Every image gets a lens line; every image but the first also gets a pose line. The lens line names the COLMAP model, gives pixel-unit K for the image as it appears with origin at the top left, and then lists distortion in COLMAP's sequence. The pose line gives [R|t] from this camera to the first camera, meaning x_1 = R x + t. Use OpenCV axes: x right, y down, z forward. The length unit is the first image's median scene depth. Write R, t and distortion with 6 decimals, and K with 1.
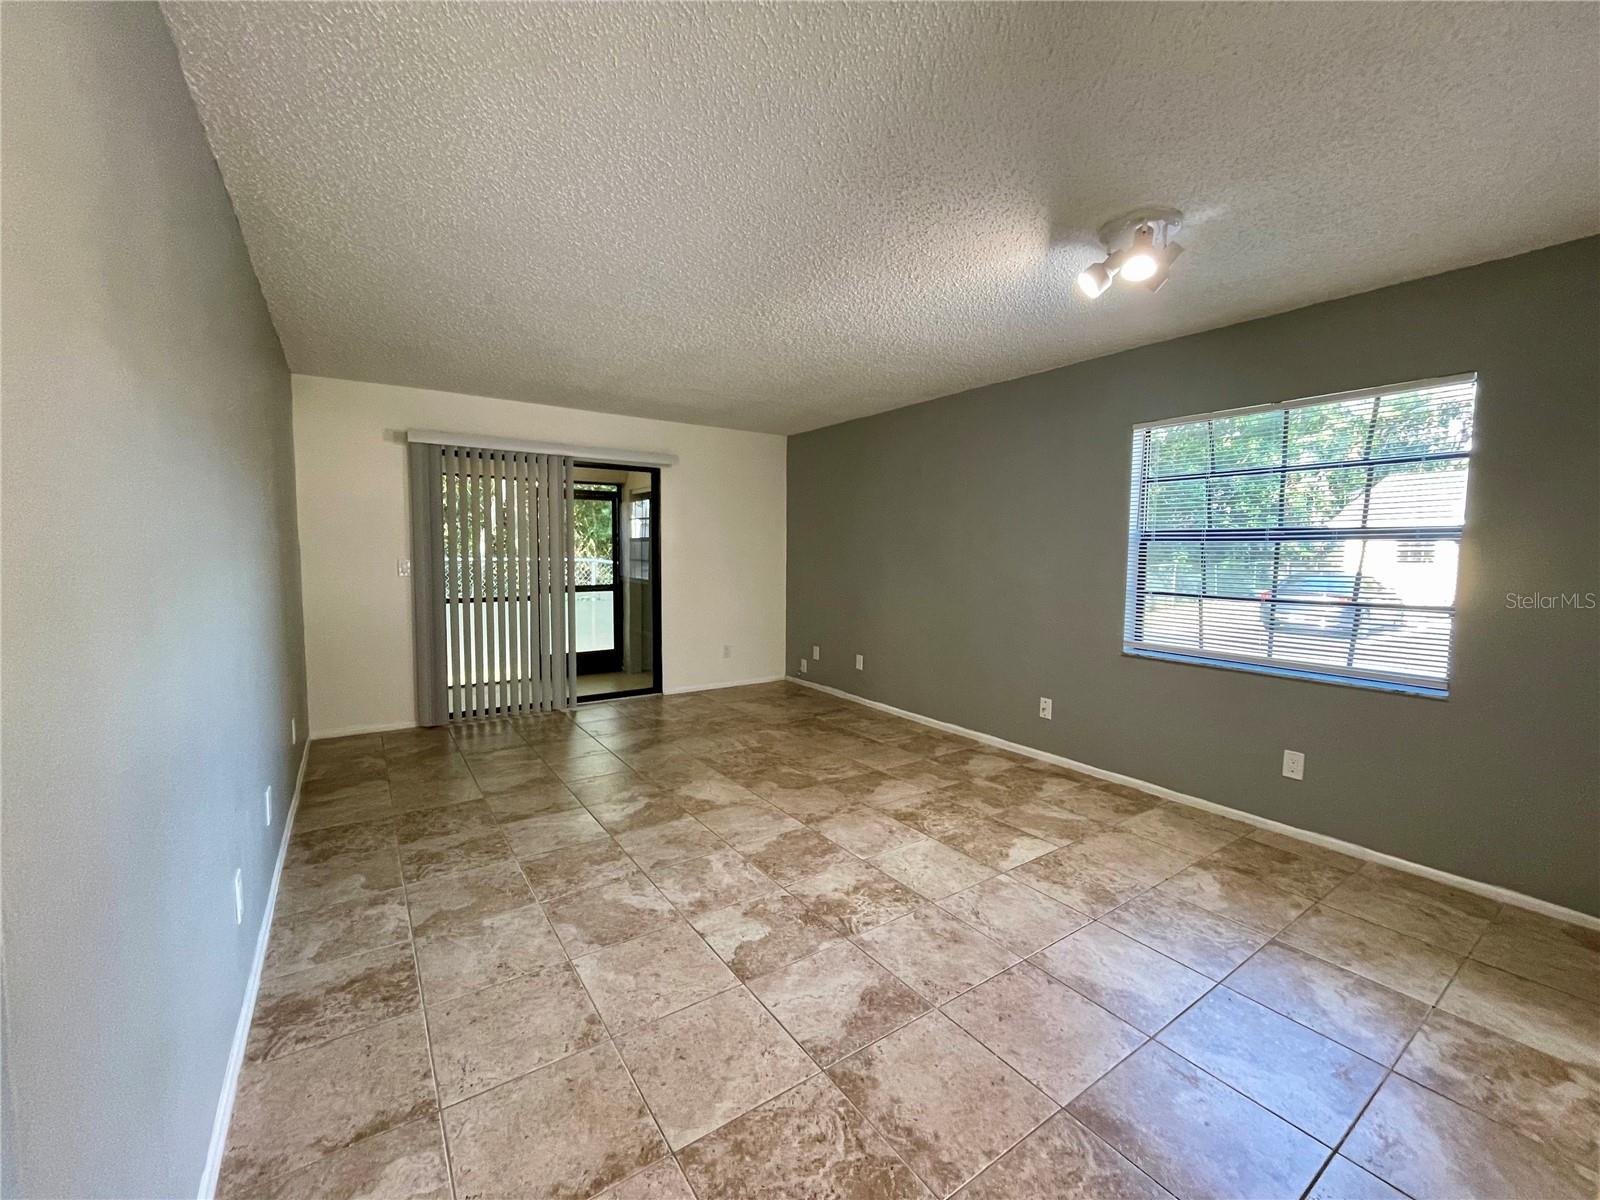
lens RADIAL K [[649.4, 0, 801.3], [0, 649.4, 598.6], [0, 0, 1]] dist [0.001145, 0.000077]
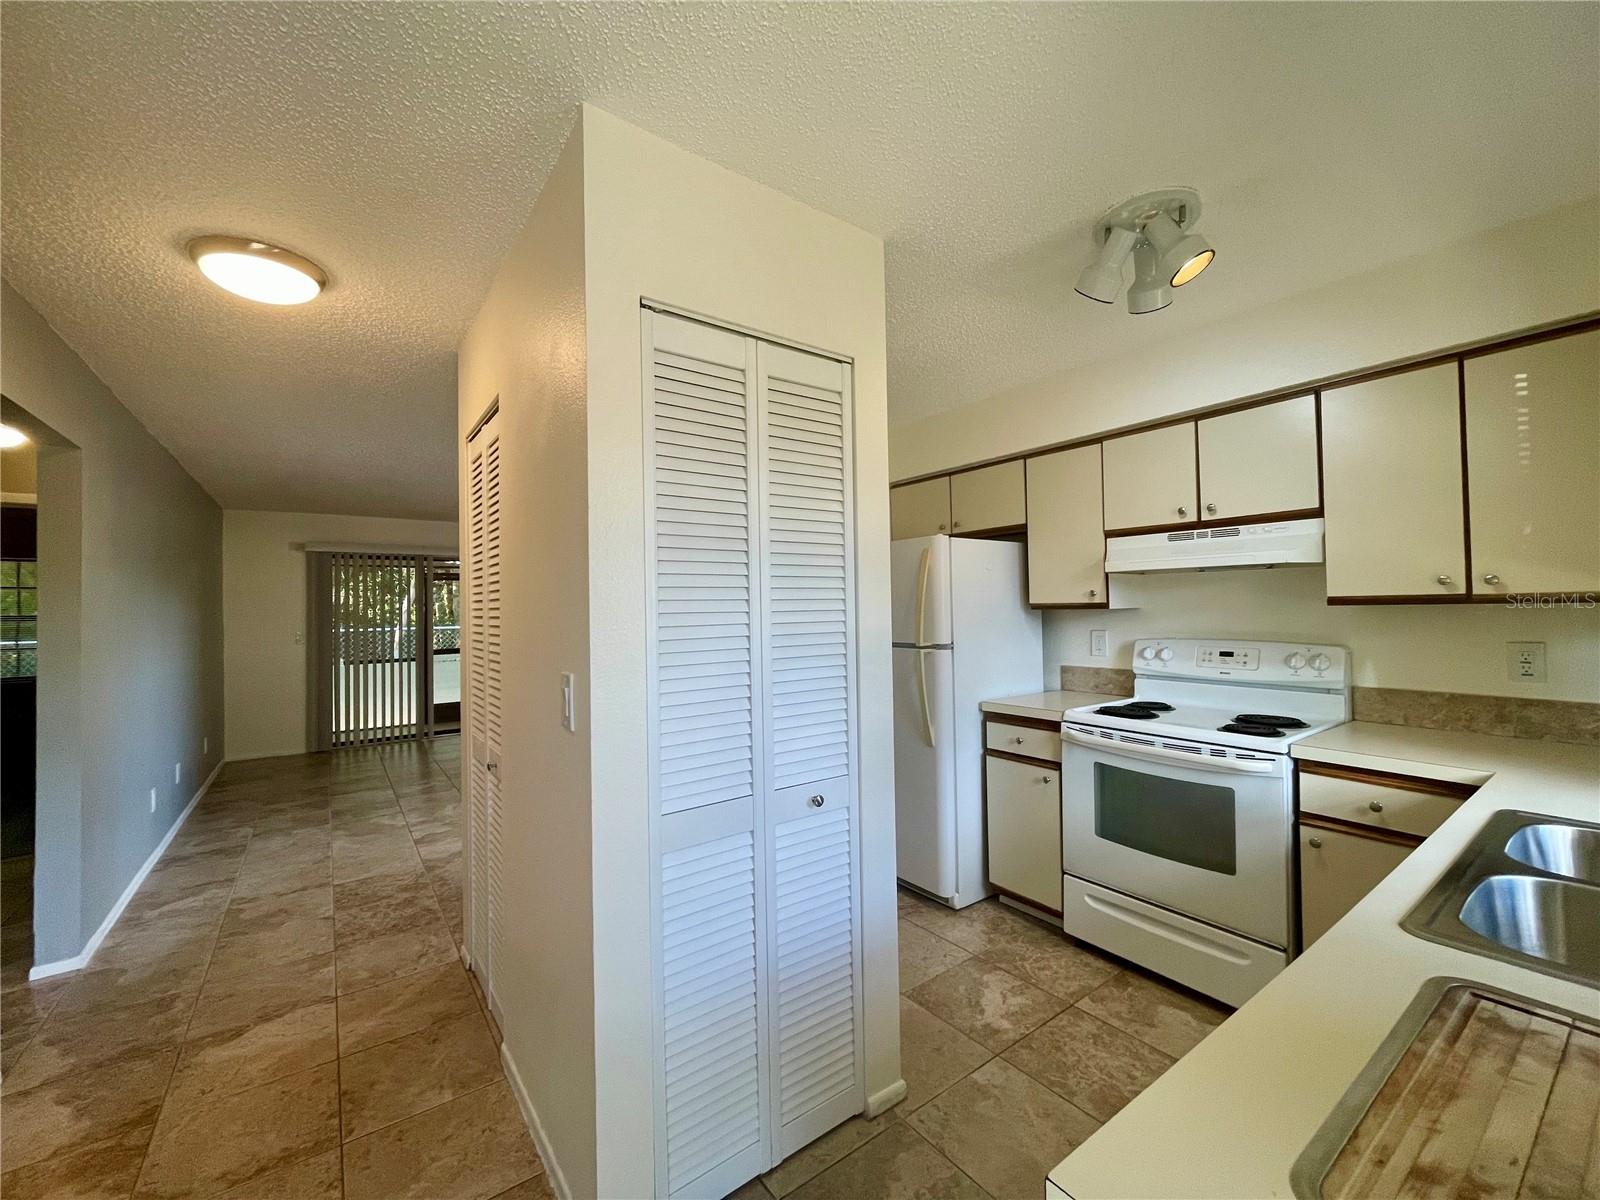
lens RADIAL K [[649.4, 0, 796.2], [0, 649.4, 597.6], [0, 0, 1]] dist [0.001145, 0.000077]
pose [[0.999441, -0.022780, 0.024450, 0.928648], [0.024925, 0.995505, -0.091370, 0.049697], [-0.022259, 0.091928, 0.995517, -0.945549]]
